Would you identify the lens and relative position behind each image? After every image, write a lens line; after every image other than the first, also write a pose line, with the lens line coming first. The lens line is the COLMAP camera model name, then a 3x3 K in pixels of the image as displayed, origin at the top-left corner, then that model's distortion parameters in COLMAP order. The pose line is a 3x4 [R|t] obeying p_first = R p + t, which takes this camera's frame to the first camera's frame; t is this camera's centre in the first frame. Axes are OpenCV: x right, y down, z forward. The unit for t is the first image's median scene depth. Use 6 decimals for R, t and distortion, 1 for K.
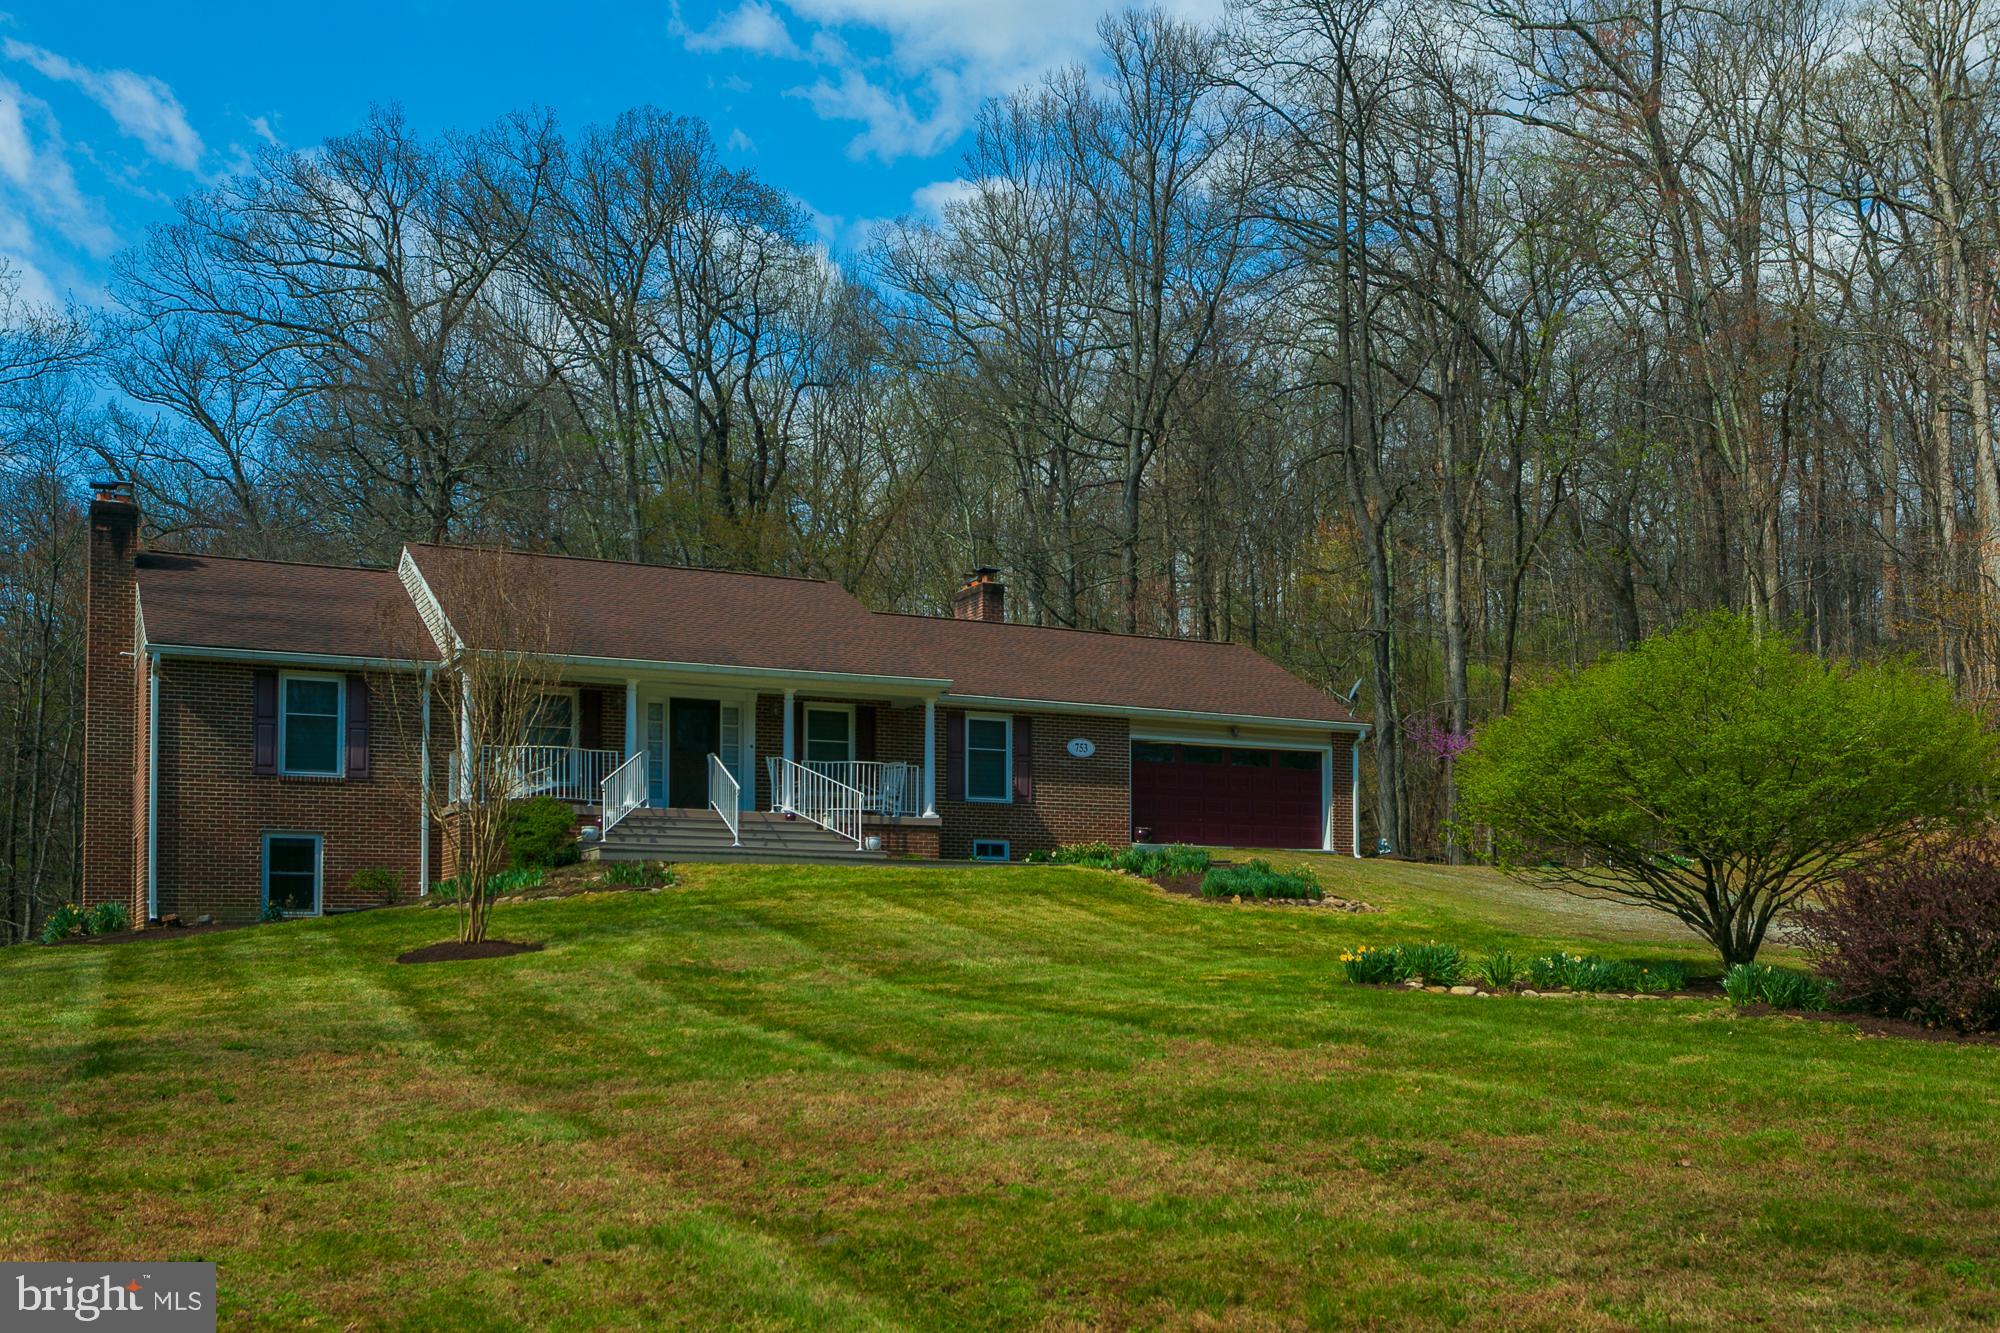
lens RADIAL K [[1909.6, 0, 1014.0], [0, 1909.6, 888.6], [0, 0, 1]] dist [-0.010691, 0.000000]
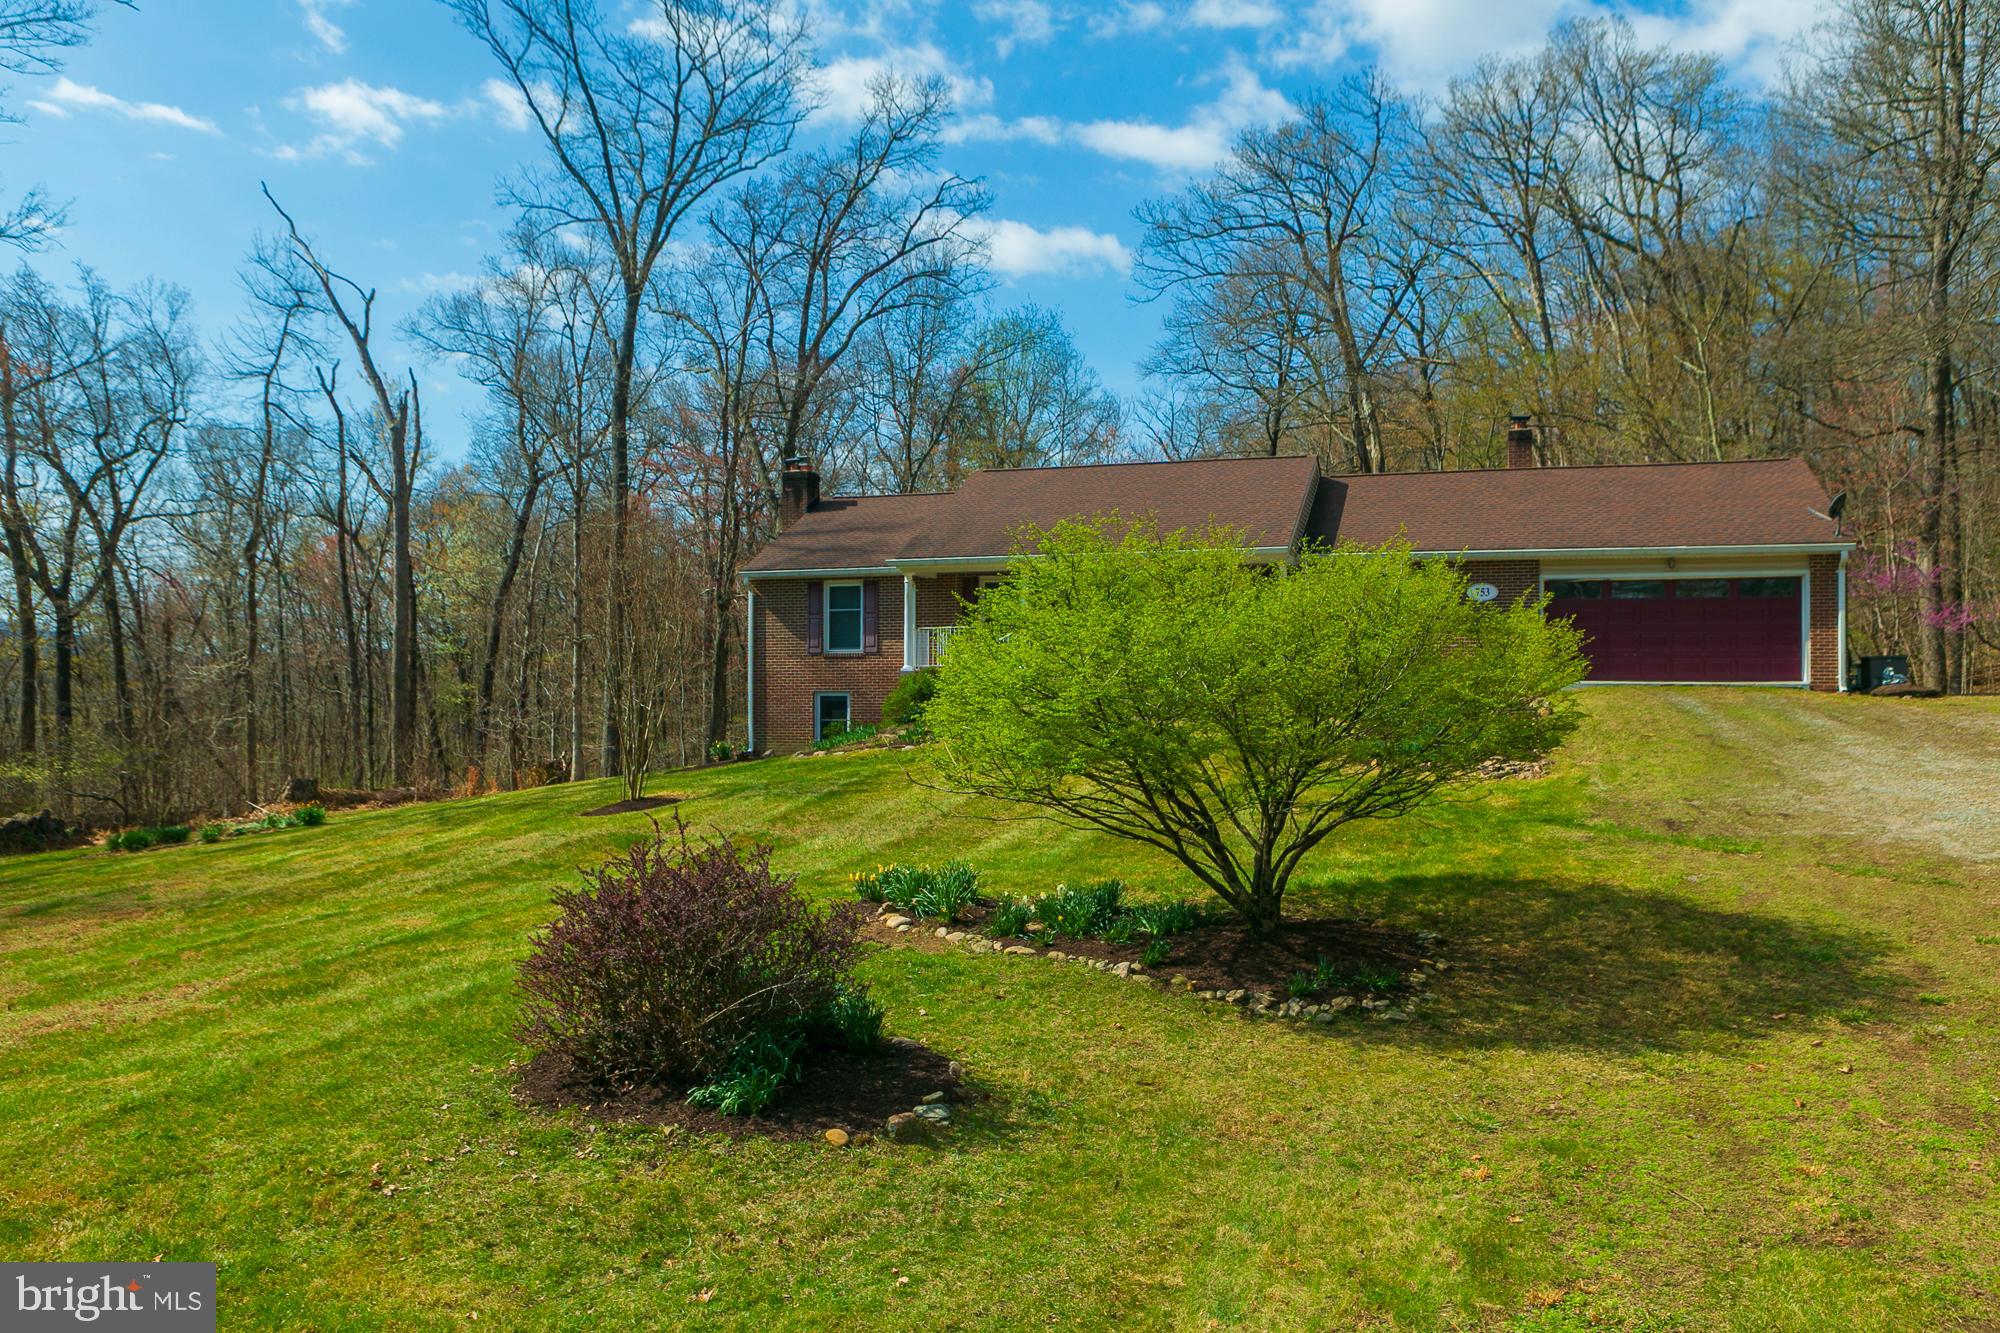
lens RADIAL K [[1422.2, 0, 993.4], [0, 1422.2, 670.5], [0, 0, 1]] dist [-0.039207, 0.003895]
pose [[0.706916, -0.008933, -0.707241, 0.452926], [0.021022, 0.999744, 0.008385, -0.050008], [0.706985, -0.020795, 0.706923, 0.308367]]
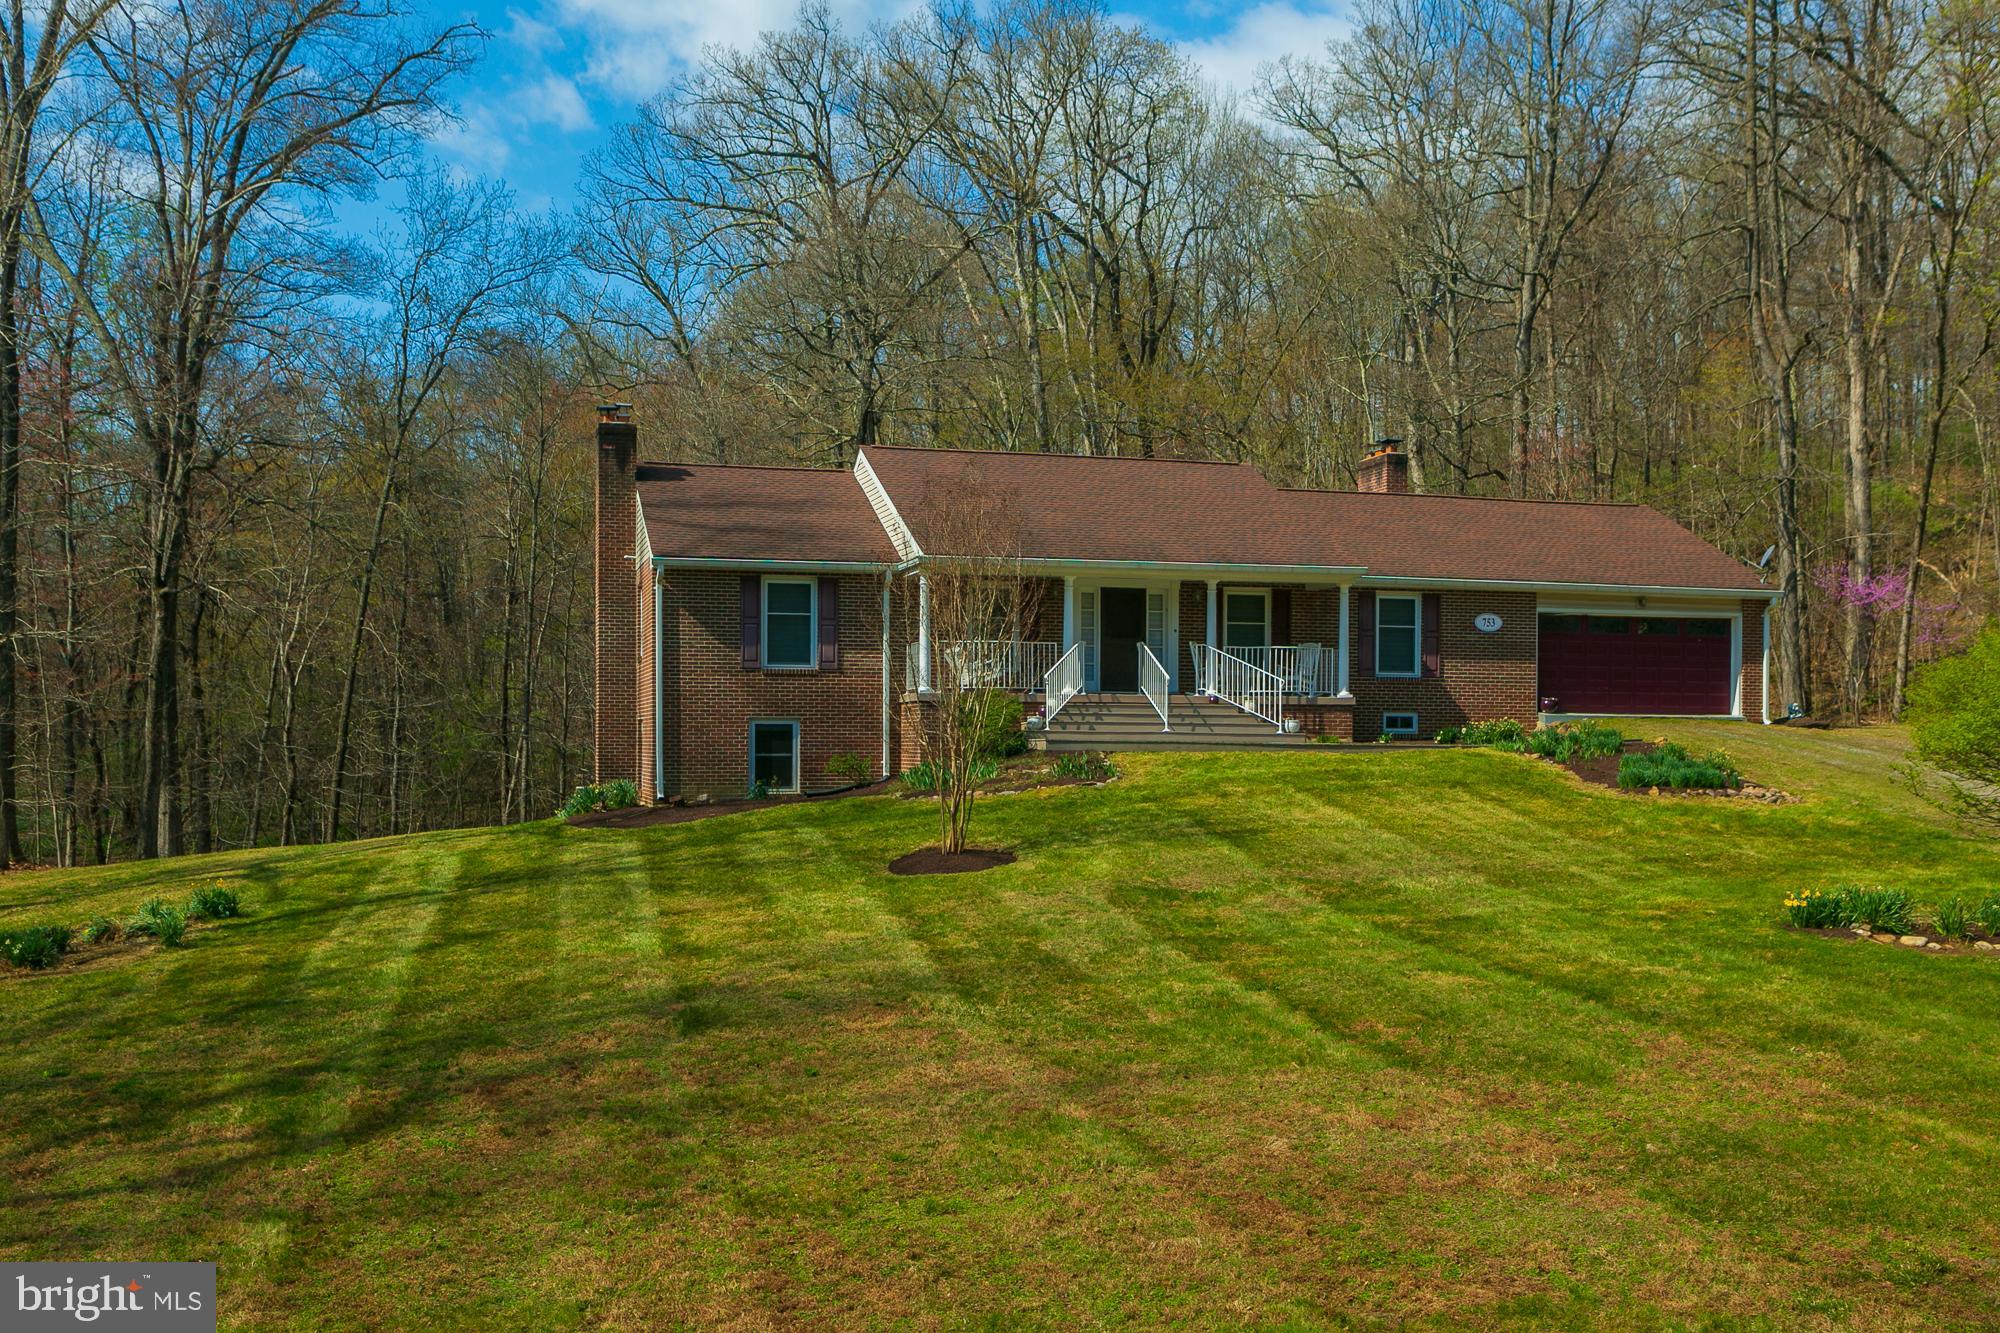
lens RADIAL K [[1821.2, 0, 1005.4], [0, 1821.2, 759.8], [0, 0, 1]] dist [-0.010717, 0.000000]
pose [[0.979682, 0.006223, -0.200458, -0.027009], [0.002661, 0.999027, 0.044018, -0.050363], [0.200537, -0.043657, 0.978713, -0.026614]]
